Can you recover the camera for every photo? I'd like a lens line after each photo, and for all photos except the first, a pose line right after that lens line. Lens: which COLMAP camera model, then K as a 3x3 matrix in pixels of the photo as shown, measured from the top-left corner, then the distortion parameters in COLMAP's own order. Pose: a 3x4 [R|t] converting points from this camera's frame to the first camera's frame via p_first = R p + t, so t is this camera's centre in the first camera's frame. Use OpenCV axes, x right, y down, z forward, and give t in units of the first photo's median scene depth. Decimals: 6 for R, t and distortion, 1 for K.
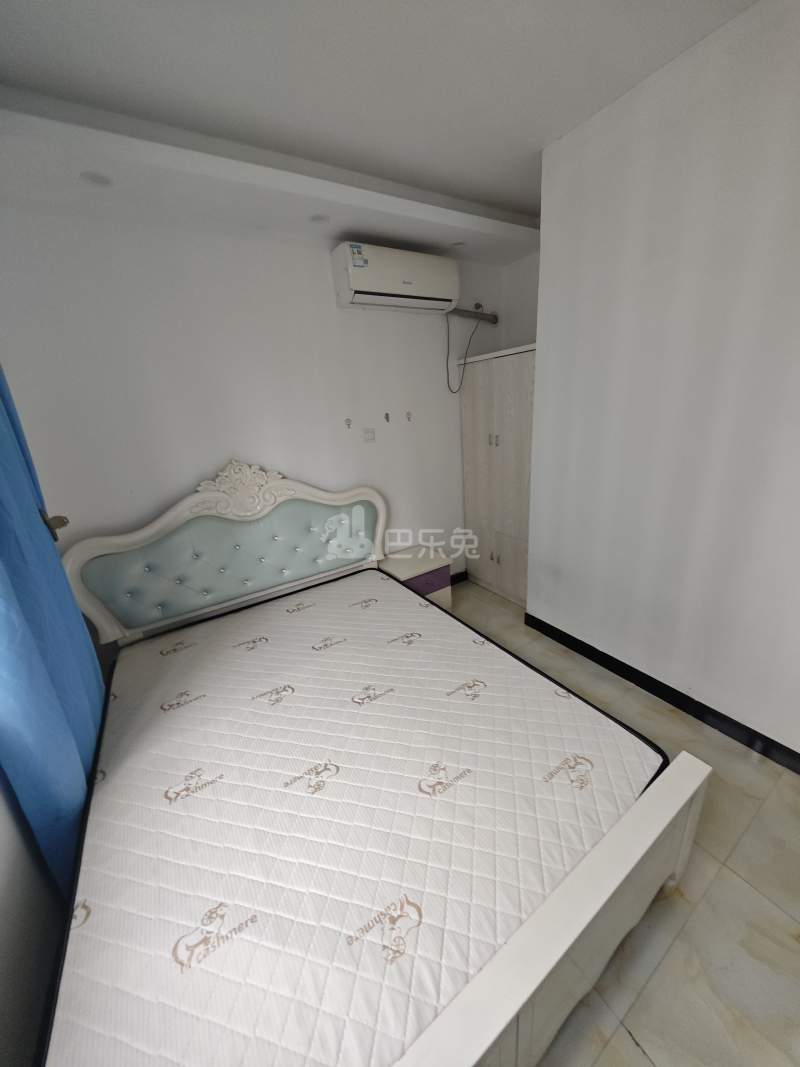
lens RADIAL K [[375.3, 0, 406.0], [0, 375.3, 532.2], [0, 0, 1]] dist [-0.001700, -0.001076]
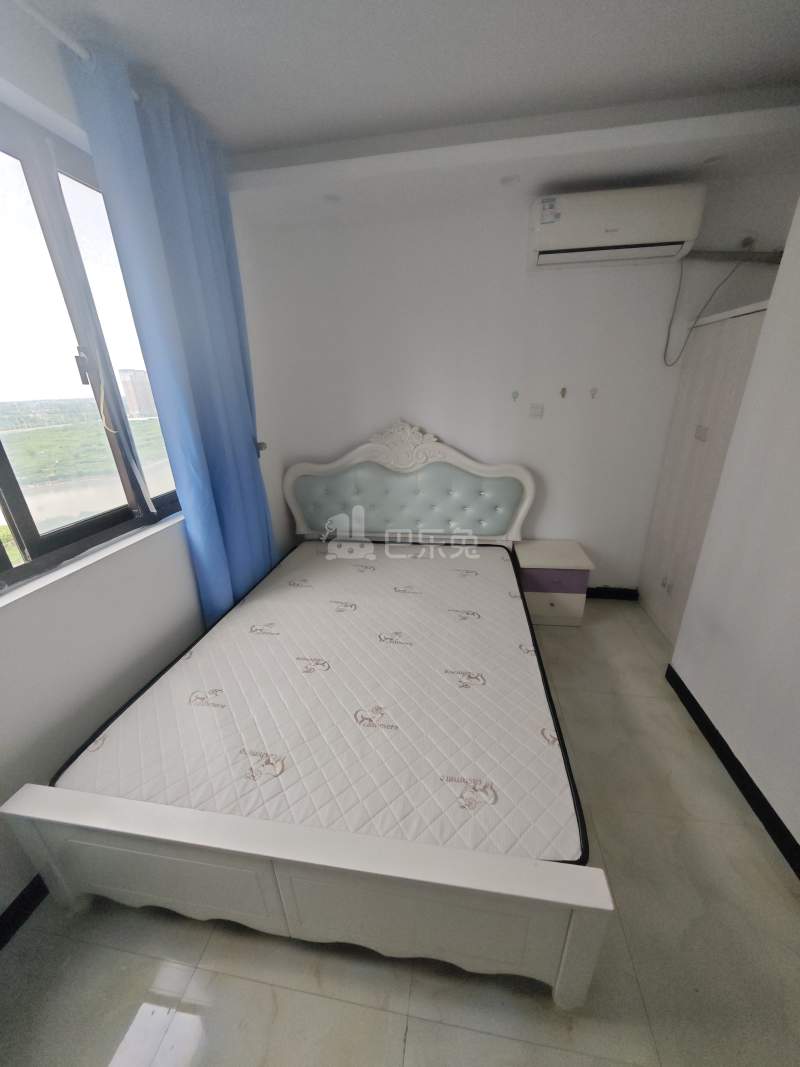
lens RADIAL K [[375.3, 0, 407.6], [0, 375.3, 531.2], [0, 0, 1]] dist [-0.001700, -0.001076]
pose [[0.755271, 0.288075, -0.588709, 0.369862], [-0.237806, 0.957465, 0.163431, -0.055796], [0.610749, 0.016564, 0.791651, 0.078246]]
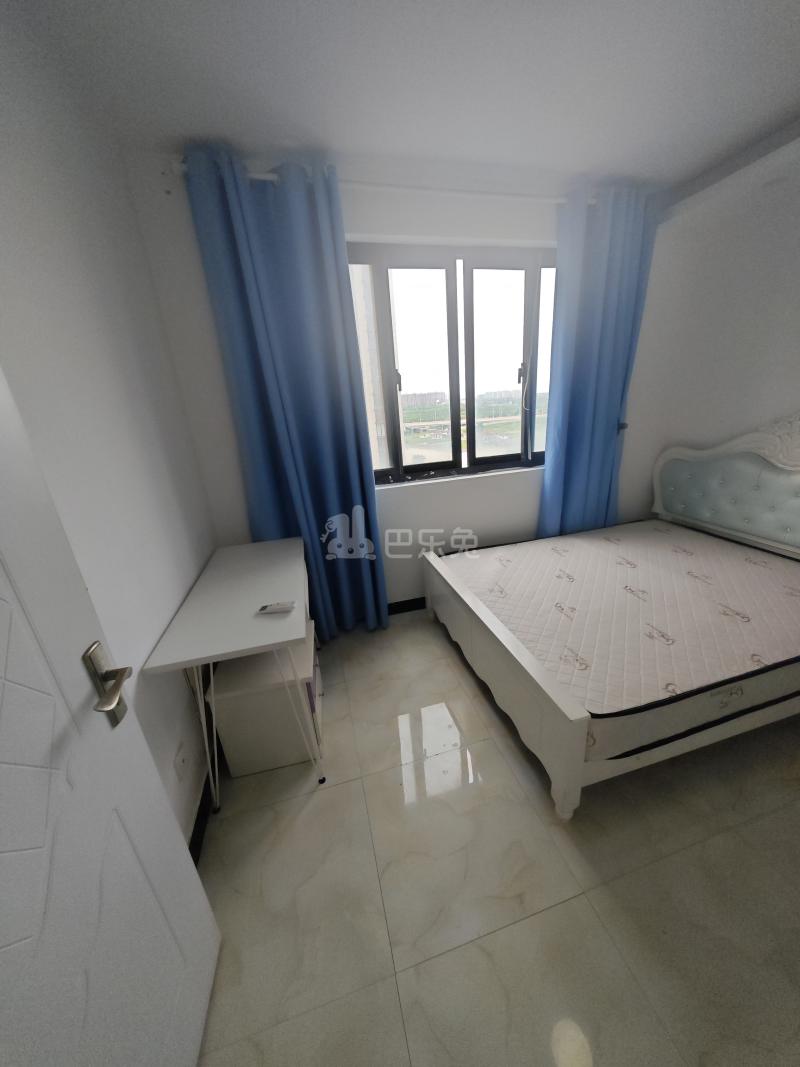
lens RADIAL K [[375.3, 0, 405.9], [0, 375.3, 529.5], [0, 0, 1]] dist [-0.001700, -0.001076]
pose [[-0.288426, 0.398779, -0.870509, 0.873262], [-0.216711, 0.858366, 0.465020, -0.147033], [0.932656, 0.322772, -0.161155, 0.265817]]
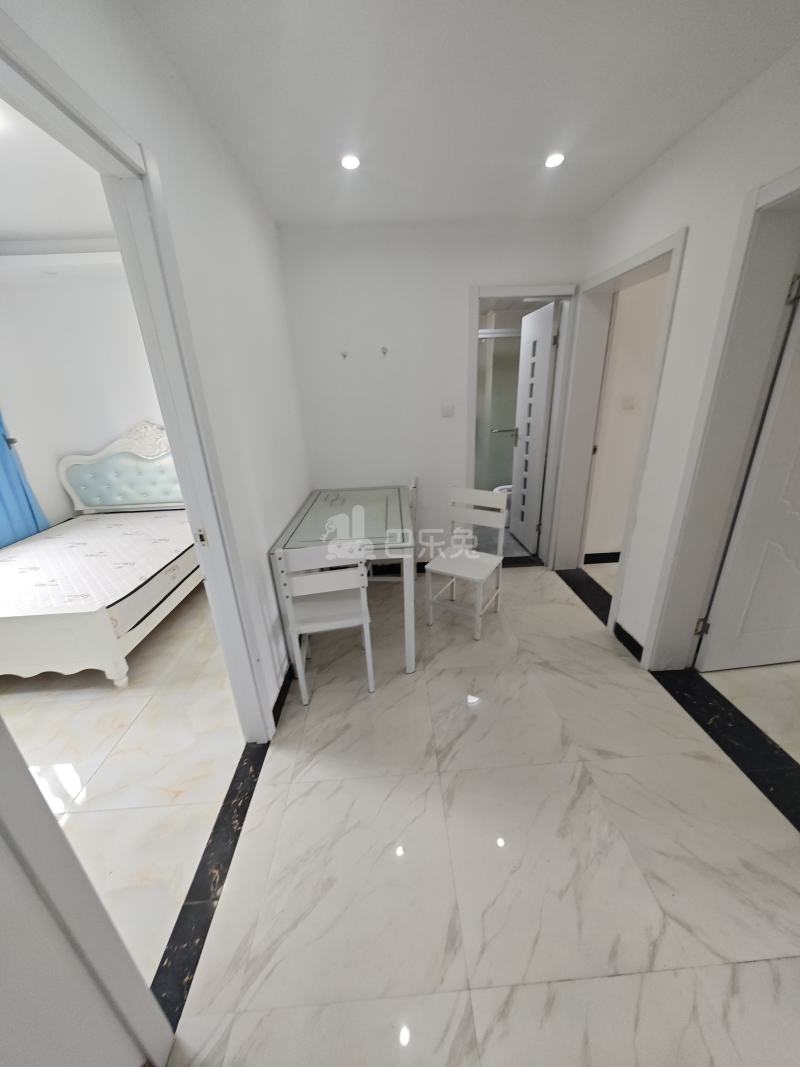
lens RADIAL K [[375.3, 0, 404.4], [0, 375.3, 528.0], [0, 0, 1]] dist [-0.001700, -0.001076]
pose [[0.873665, 0.208164, -0.439747, 1.427410], [-0.183384, 0.978078, 0.098659, -0.107130], [0.450644, -0.005553, 0.892686, 0.031240]]
